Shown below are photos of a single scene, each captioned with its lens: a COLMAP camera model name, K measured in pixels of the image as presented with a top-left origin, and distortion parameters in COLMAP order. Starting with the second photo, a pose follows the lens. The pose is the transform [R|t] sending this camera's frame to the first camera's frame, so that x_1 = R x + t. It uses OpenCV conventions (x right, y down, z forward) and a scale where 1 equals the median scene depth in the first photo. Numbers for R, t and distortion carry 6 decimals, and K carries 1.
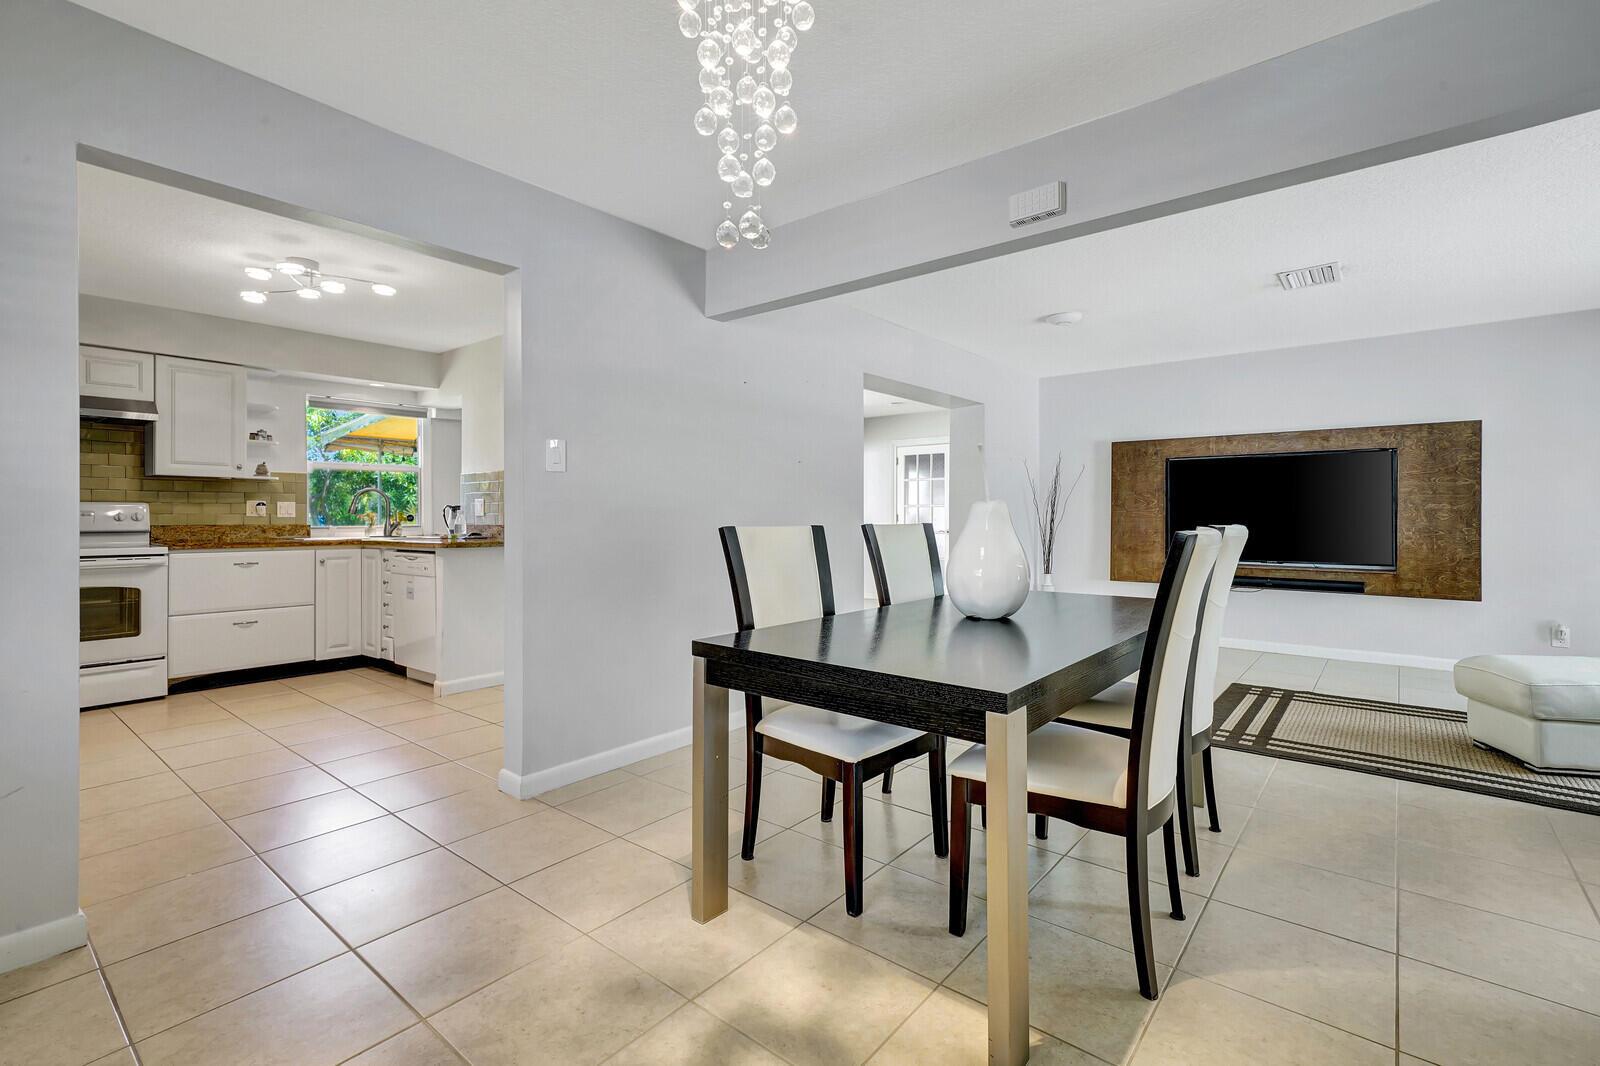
lens RADIAL K [[721.8, 0, 806.8], [0, 721.8, 520.4], [0, 0, 1]] dist [0.001536, 0.000083]
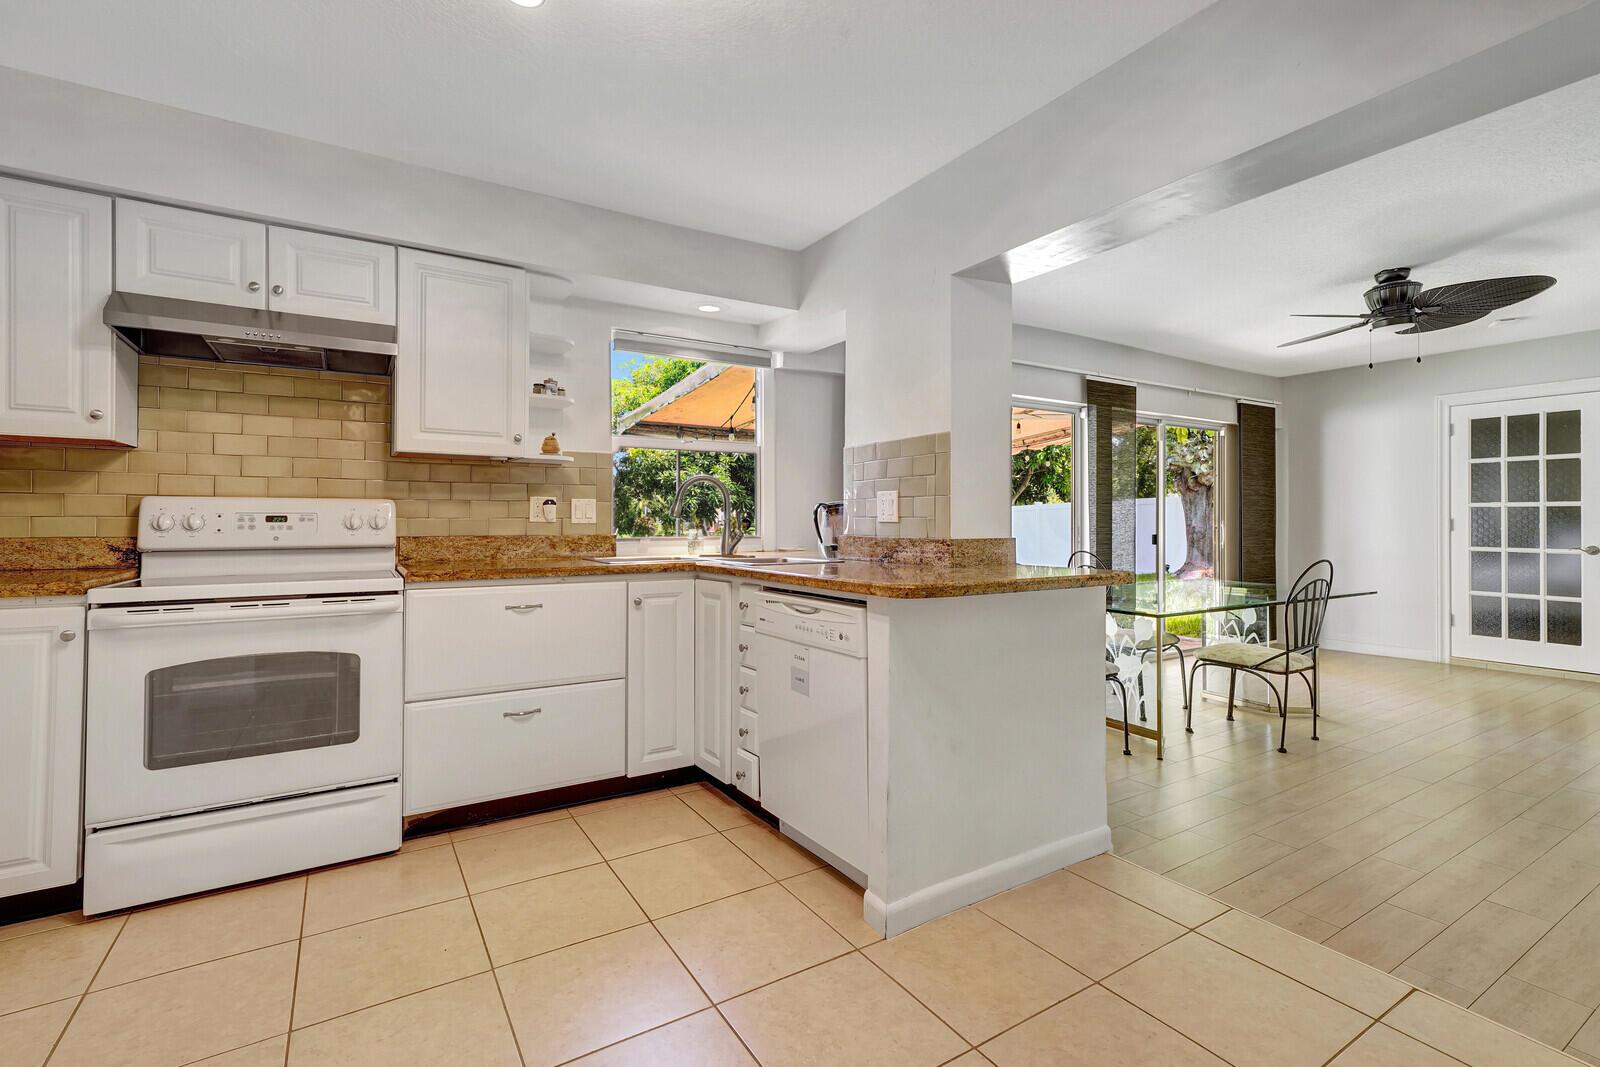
lens RADIAL K [[720.8, 0, 789.2], [0, 720.8, 517.8], [0, 0, 1]] dist [0.004062, 0.000845]
pose [[0.942651, -0.000210, -0.333780, -0.368884], [-0.003289, 0.999945, -0.009919, -0.004044], [0.333764, 0.010448, 0.942599, 0.504203]]
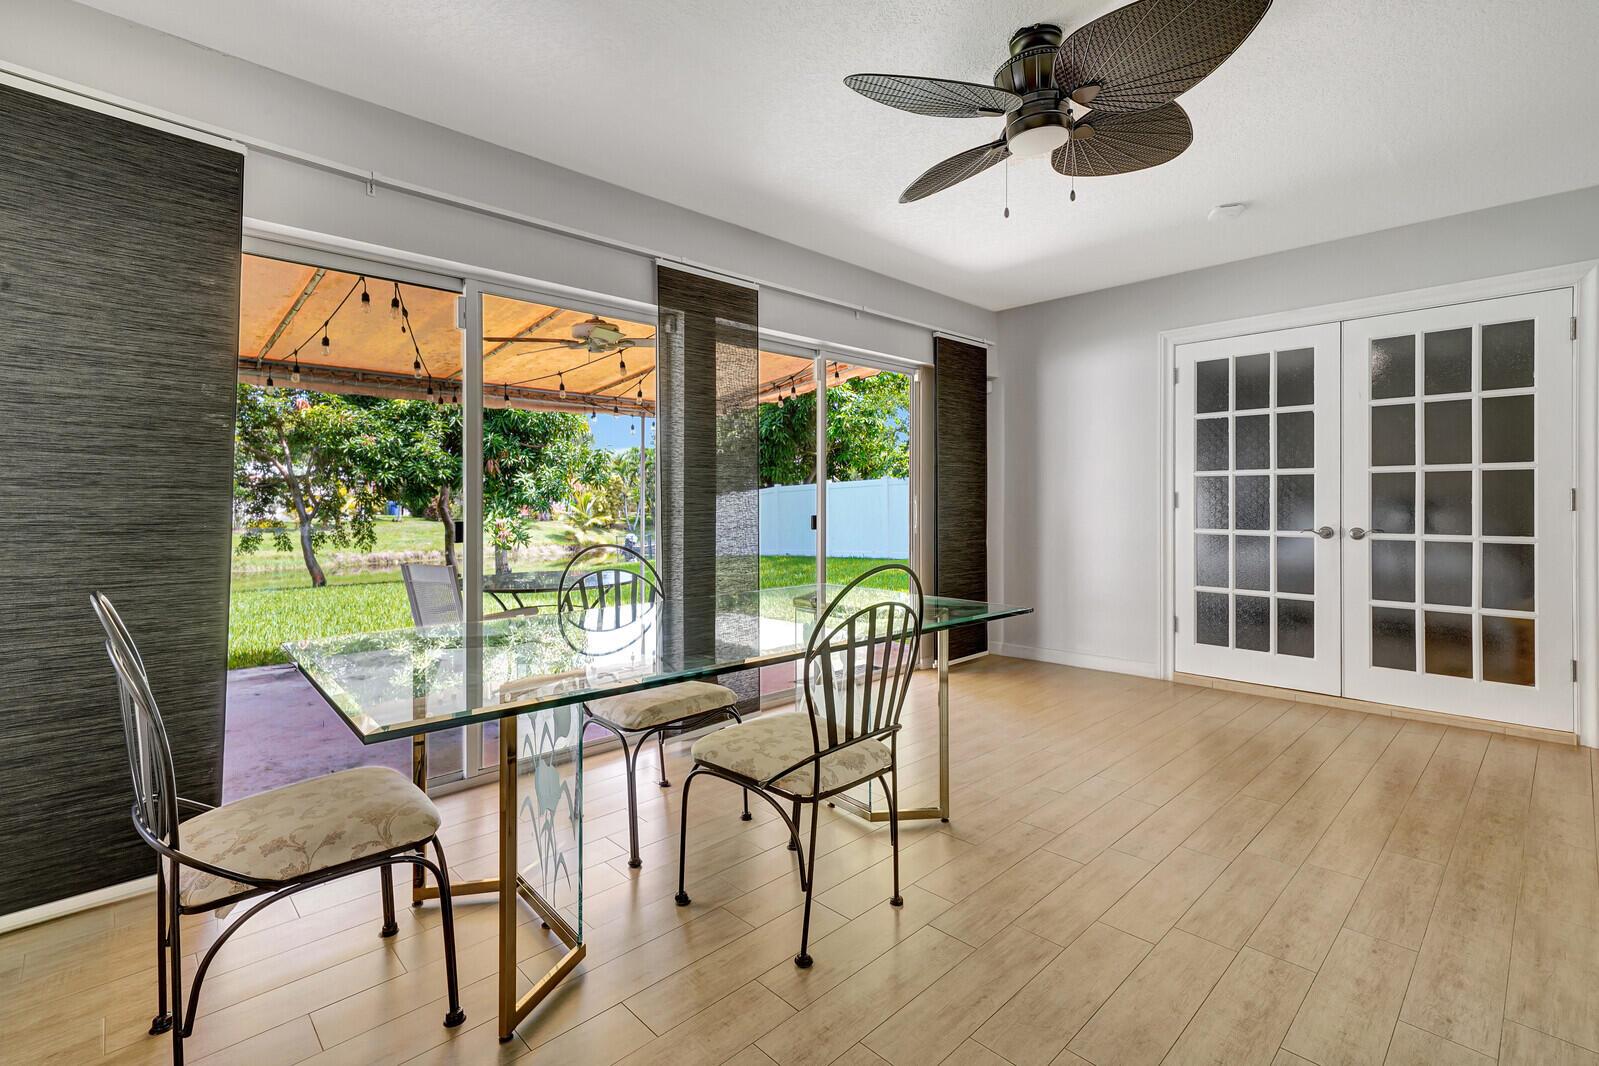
lens RADIAL K [[729.1, 0, 789.6], [0, 729.1, 500.8], [0, 0, 1]] dist [0.003195, 0.000387]
pose [[0.991182, -0.000679, -0.132506, -0.117213], [-0.000431, 0.999965, -0.008344, 0.000824], [0.132507, 0.008328, 0.991147, 0.979519]]
